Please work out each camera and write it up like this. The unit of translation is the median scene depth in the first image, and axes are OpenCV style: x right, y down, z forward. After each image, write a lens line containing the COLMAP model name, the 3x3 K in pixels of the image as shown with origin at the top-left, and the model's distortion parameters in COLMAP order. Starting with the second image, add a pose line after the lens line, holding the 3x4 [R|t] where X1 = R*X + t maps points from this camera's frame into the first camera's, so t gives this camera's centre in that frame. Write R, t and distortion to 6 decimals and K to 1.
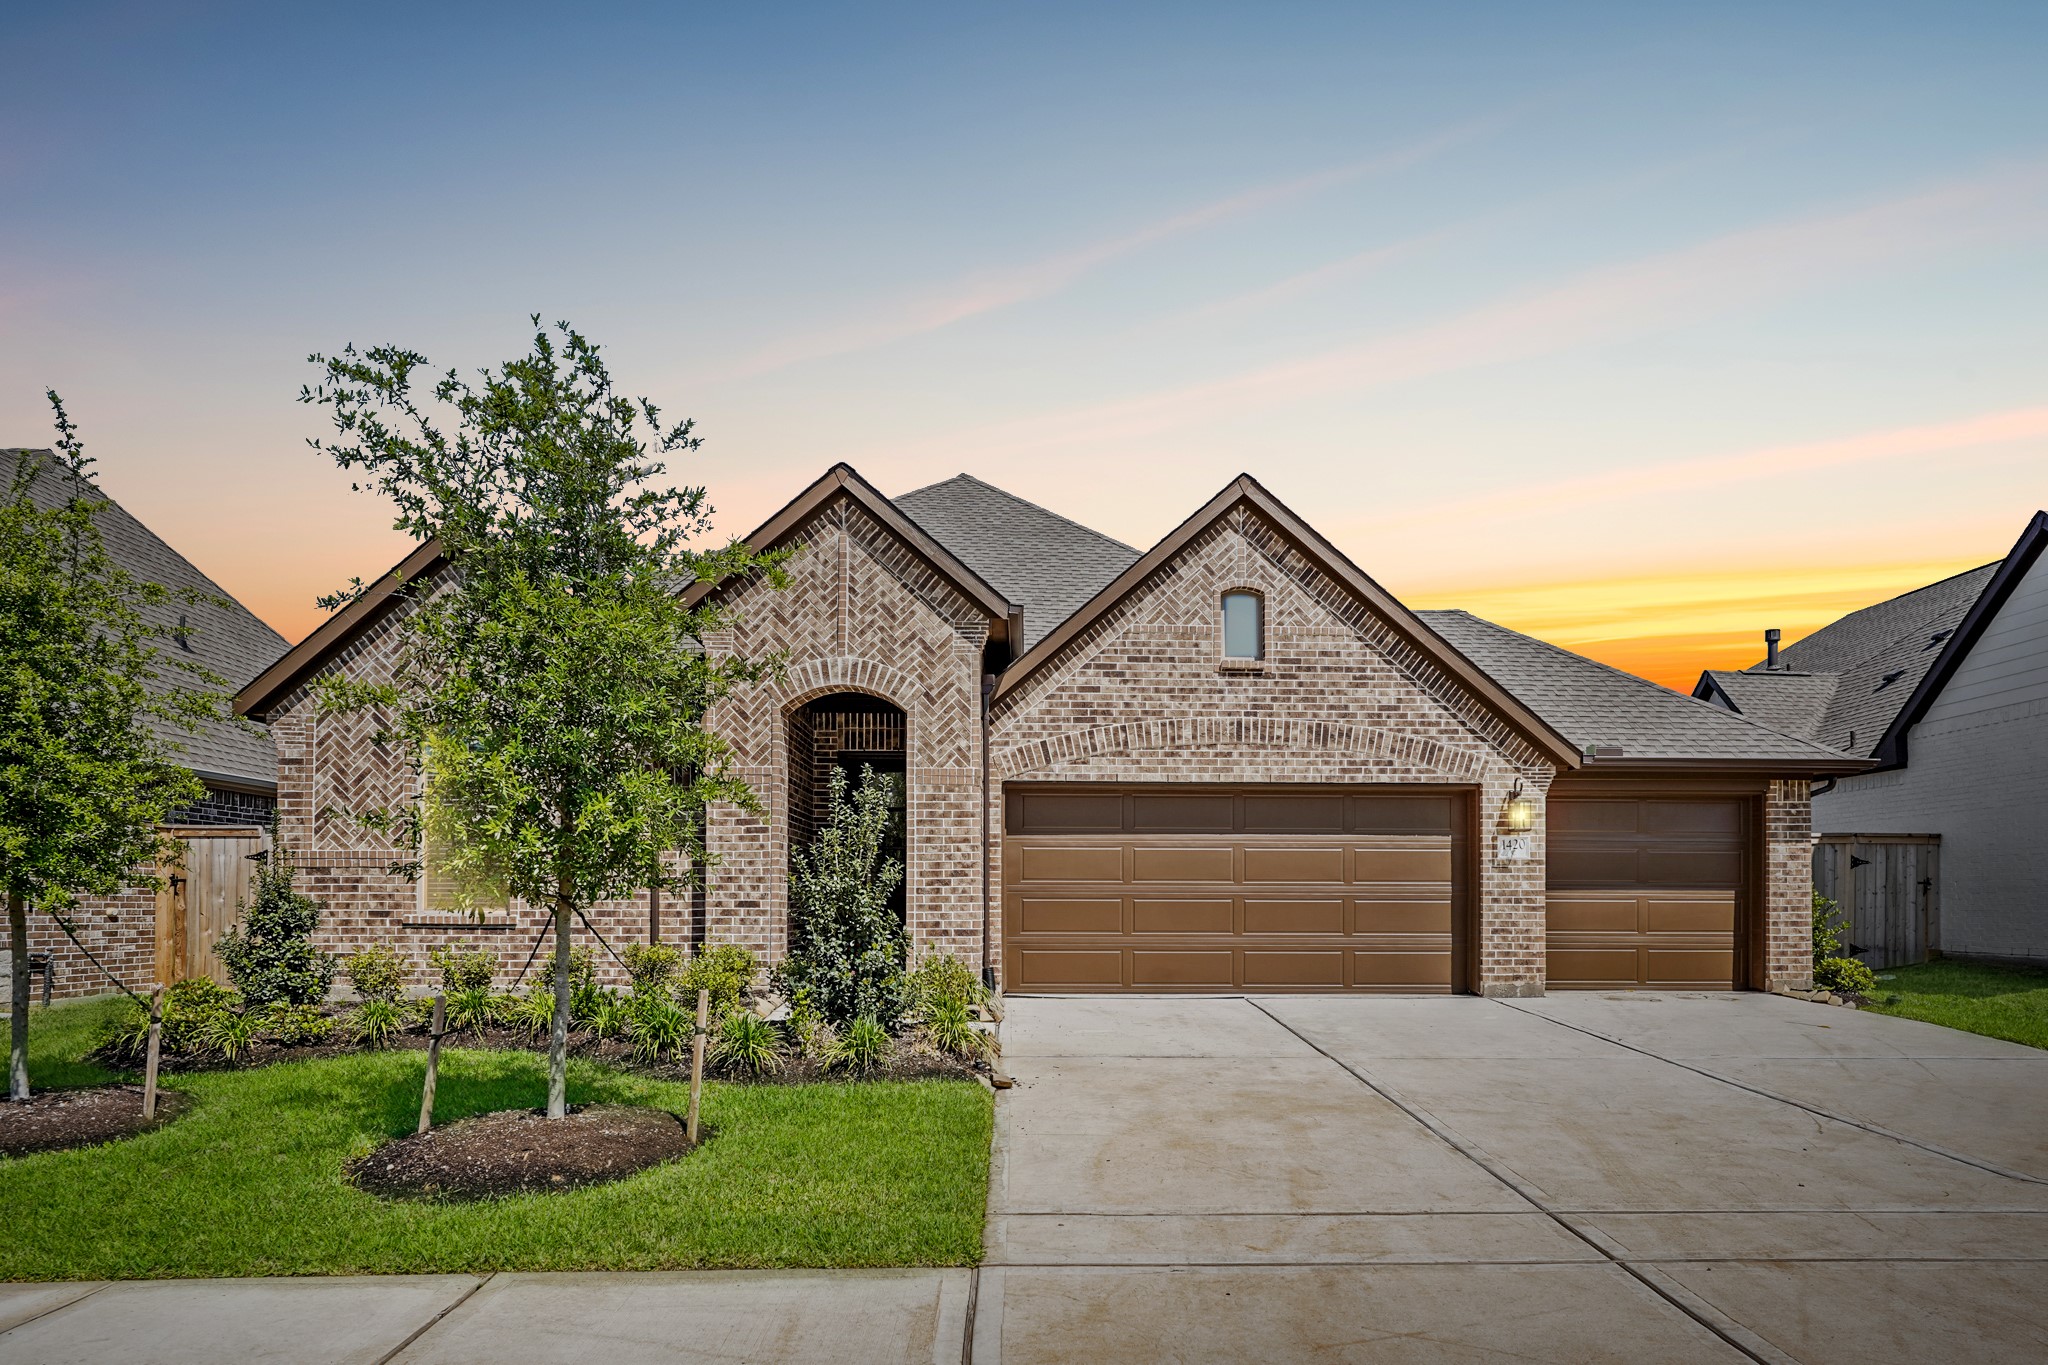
lens RADIAL K [[1160.8, 0, 1018.9], [0, 1160.8, 691.0], [0, 0, 1]] dist [-0.007448, 0.000395]
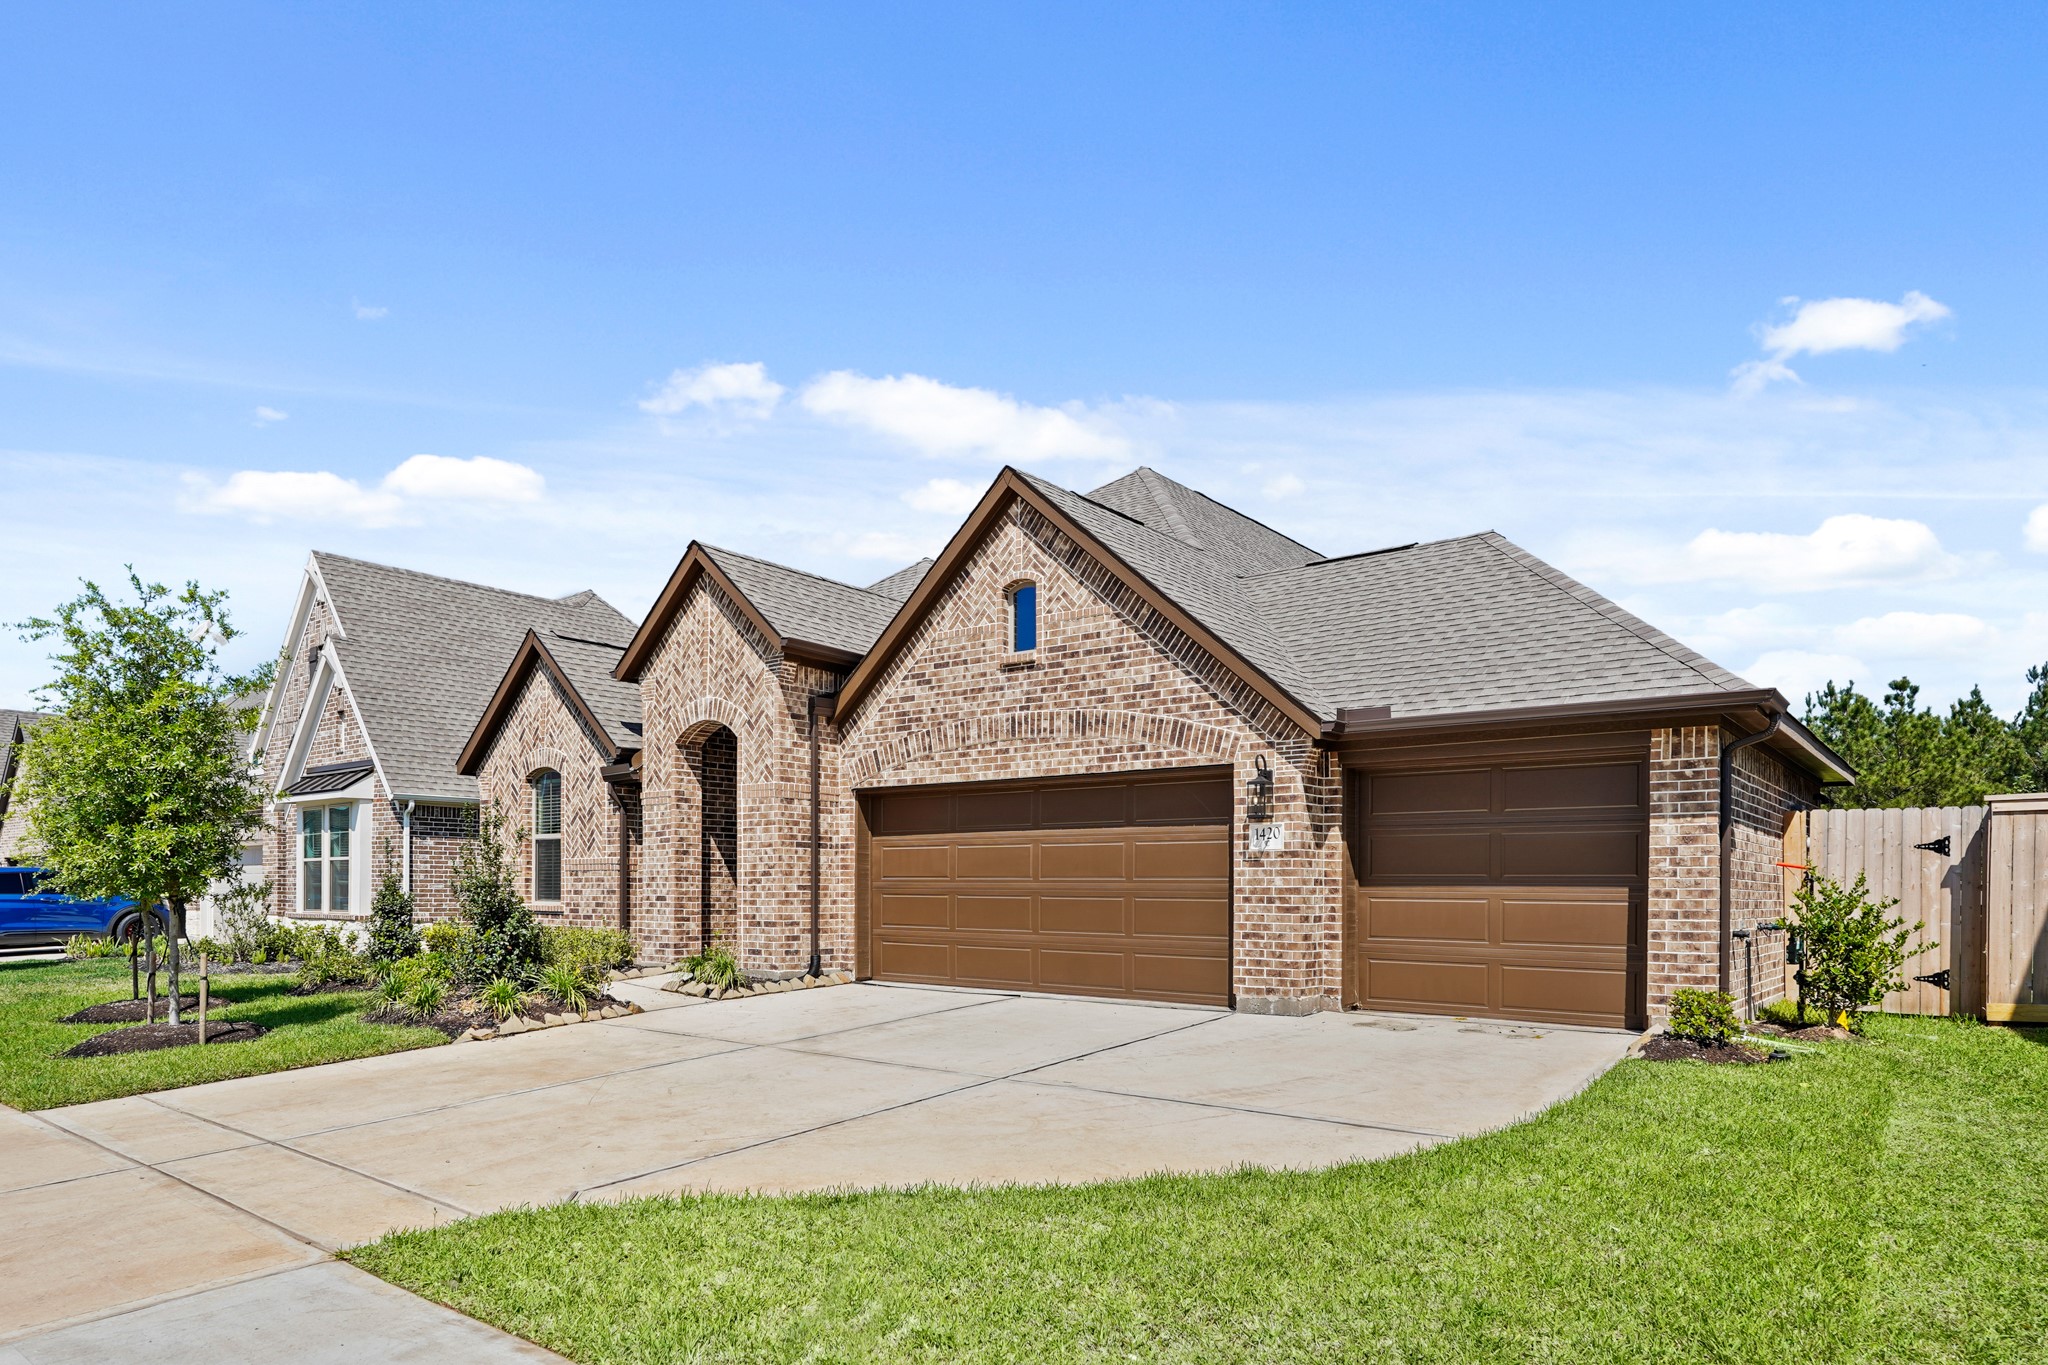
lens RADIAL K [[1160.8, 0, 1026.4], [0, 1160.8, 678.6], [0, 0, 1]] dist [-0.007448, 0.000395]
pose [[0.780796, -0.109308, -0.615150, 0.808780], [0.113043, 0.993043, -0.032973, 0.027671], [0.614475, -0.043793, 0.787720, 0.226093]]
